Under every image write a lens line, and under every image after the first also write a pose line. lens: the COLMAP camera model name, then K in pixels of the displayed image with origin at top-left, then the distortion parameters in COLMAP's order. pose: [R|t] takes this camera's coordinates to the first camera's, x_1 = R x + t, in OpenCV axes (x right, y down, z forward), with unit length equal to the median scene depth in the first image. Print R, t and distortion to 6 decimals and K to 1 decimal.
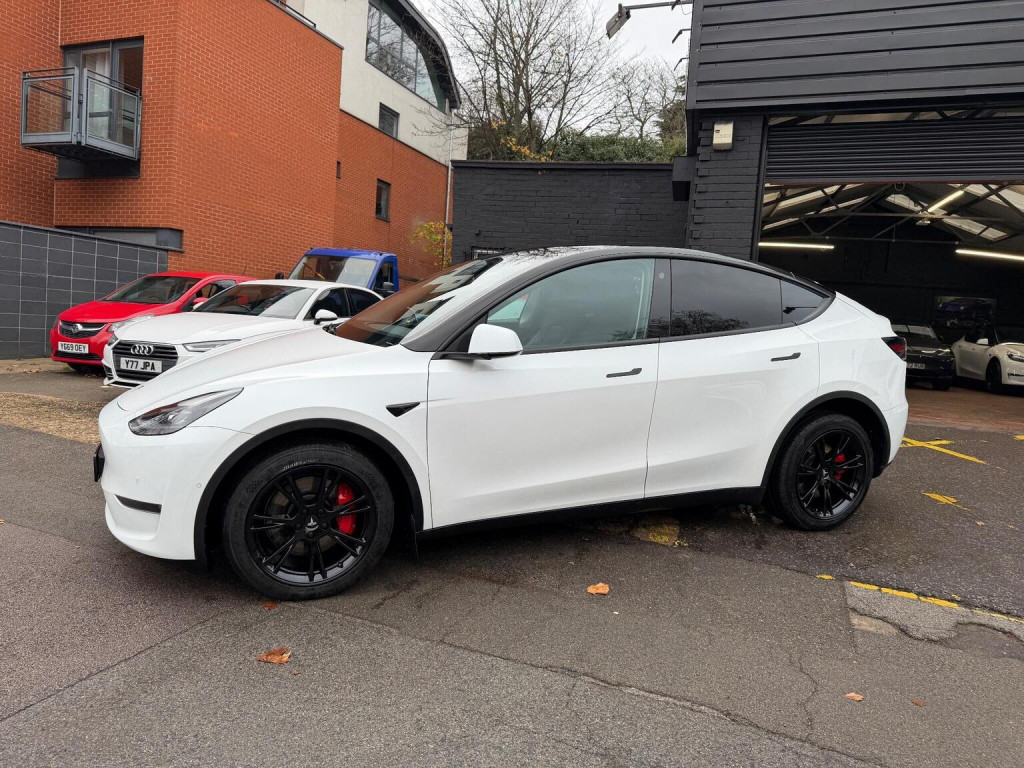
lens RADIAL K [[708.7, 0, 509.6], [0, 708.7, 387.1], [0, 0, 1]] dist [0.087312, -0.114569]
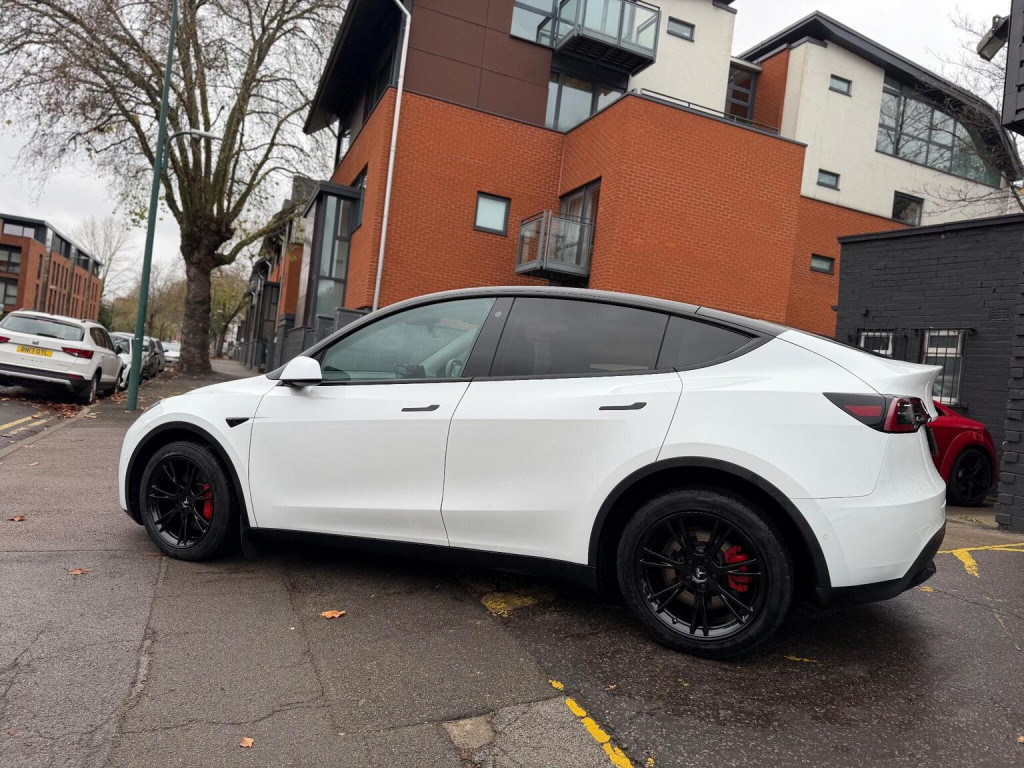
lens RADIAL K [[713.1, 0, 511.0], [0, 713.1, 382.7], [0, 0, 1]] dist [0.046614, -0.057925]
pose [[0.698880, 0.005777, -0.715216, 0.873384], [-0.119605, 0.986831, -0.108902, 0.033854], [0.705168, 0.161653, 0.690367, 0.358038]]
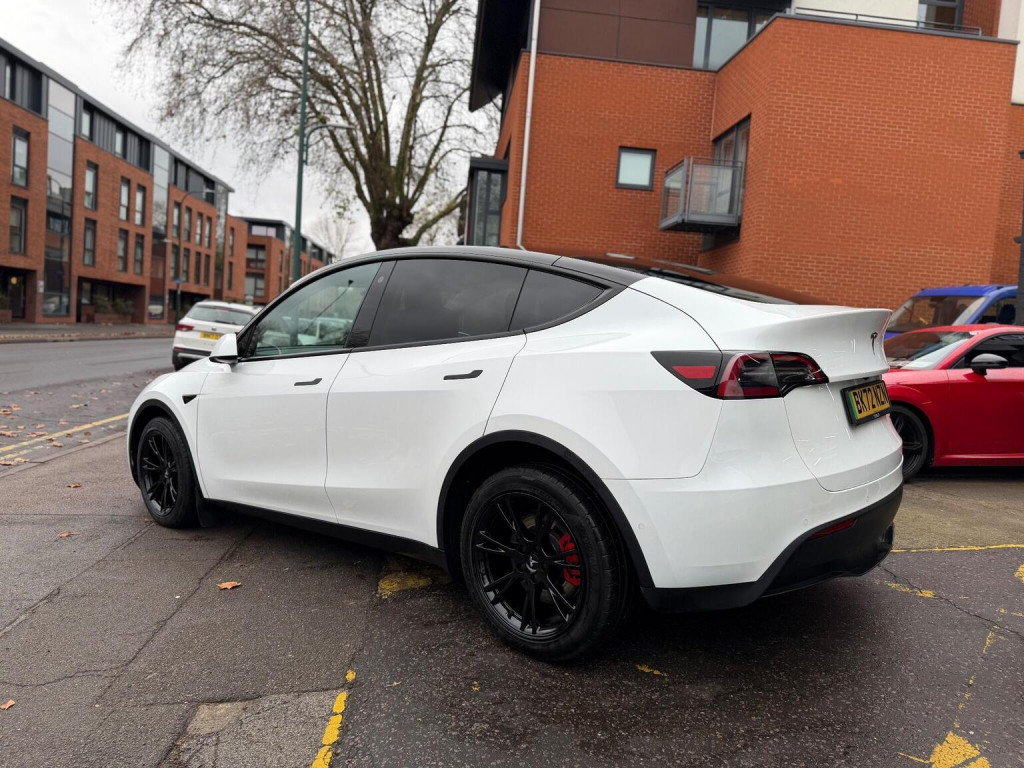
lens RADIAL K [[713.1, 0, 511.0], [0, 713.1, 382.7], [0, 0, 1]] dist [0.046614, -0.057925]
pose [[0.461643, 0.022696, -0.886776, 1.047077], [-0.106754, 0.993829, -0.030139, -0.018069], [0.880619, 0.108580, 0.461216, 0.718938]]
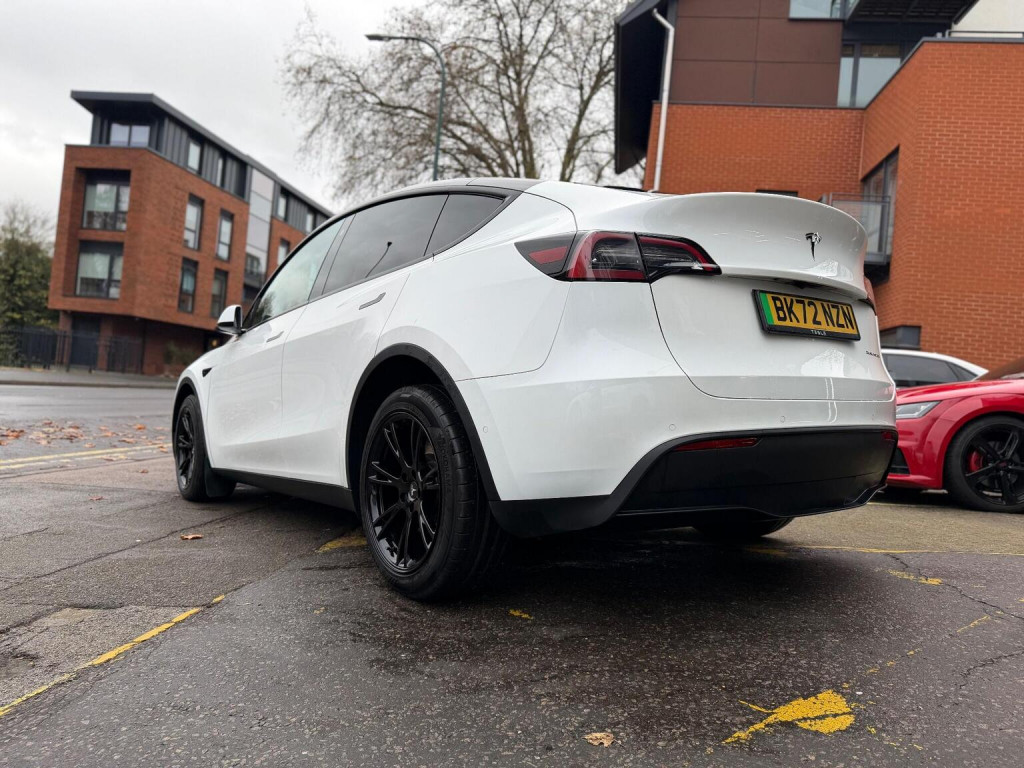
lens RADIAL K [[717.7, 0, 513.5], [0, 717.7, 374.6], [0, 0, 1]] dist [0.048590, -0.076613]
pose [[0.249690, -0.073446, -0.965536, 1.087848], [-0.144075, 0.983203, -0.112048, 0.085885], [0.957548, 0.167087, 0.234914, 0.986137]]
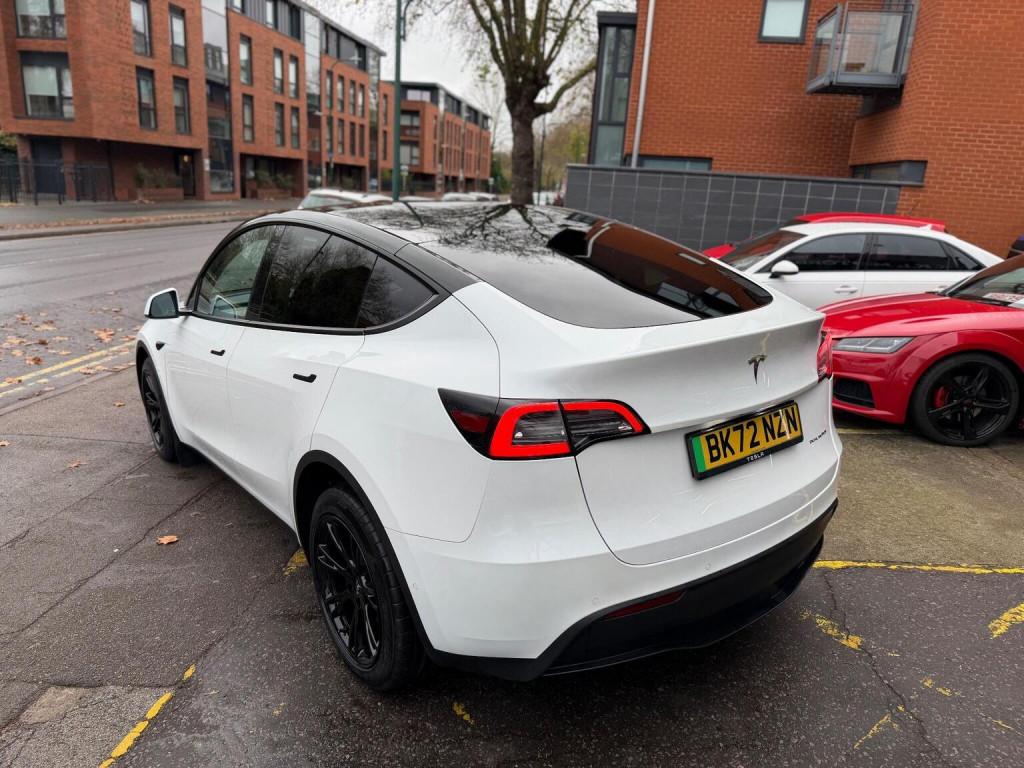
lens RADIAL K [[718.8, 0, 510.4], [0, 718.8, 386.0], [0, 0, 1]] dist [0.039340, -0.048167]
pose [[0.252100, 0.204944, -0.945750, 1.067905], [-0.115511, 0.976702, 0.180861, -0.176601], [0.960782, 0.063649, 0.269900, 1.009915]]
